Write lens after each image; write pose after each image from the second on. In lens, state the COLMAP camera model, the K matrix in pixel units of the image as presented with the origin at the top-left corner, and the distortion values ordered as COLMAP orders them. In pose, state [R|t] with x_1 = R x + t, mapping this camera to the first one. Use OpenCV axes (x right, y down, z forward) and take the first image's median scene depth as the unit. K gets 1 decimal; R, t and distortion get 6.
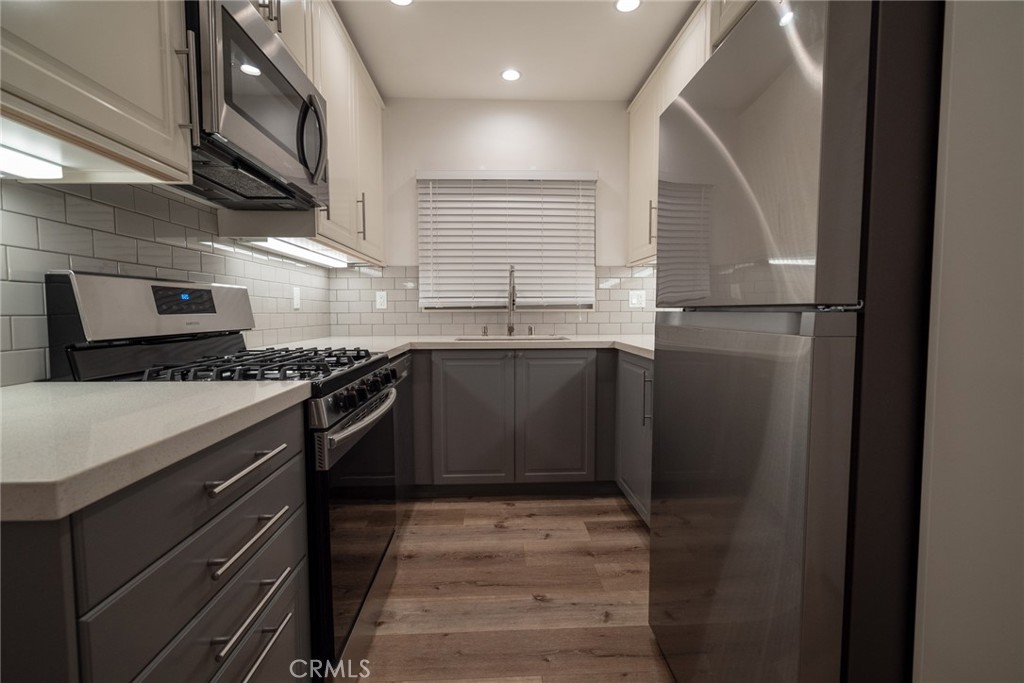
lens RADIAL K [[437.9, 0, 512.0], [0, 437.9, 341.5], [0, 0, 1]] dist [0.000885, 0.000082]
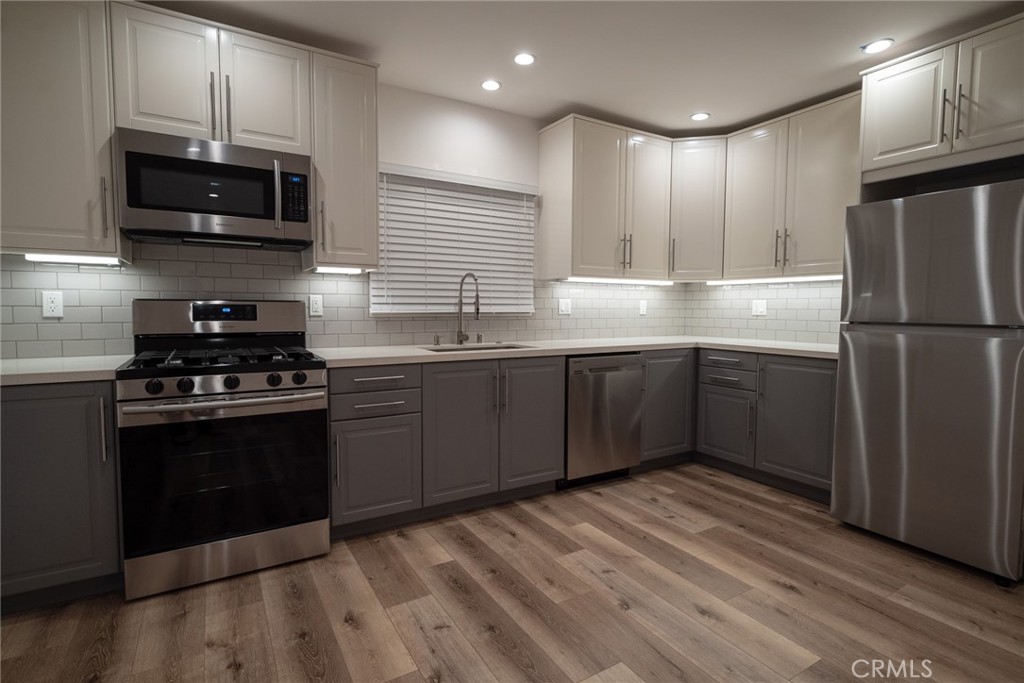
lens RADIAL K [[500.5, 0, 512.0], [0, 500.5, 341.5], [0, 0, 1]] dist [-0.001889, -0.000123]
pose [[0.881379, -0.022582, 0.471869, -0.497186], [0.034419, 0.999272, -0.016469, 0.003539], [-0.471154, 0.030757, 0.881515, -0.022930]]
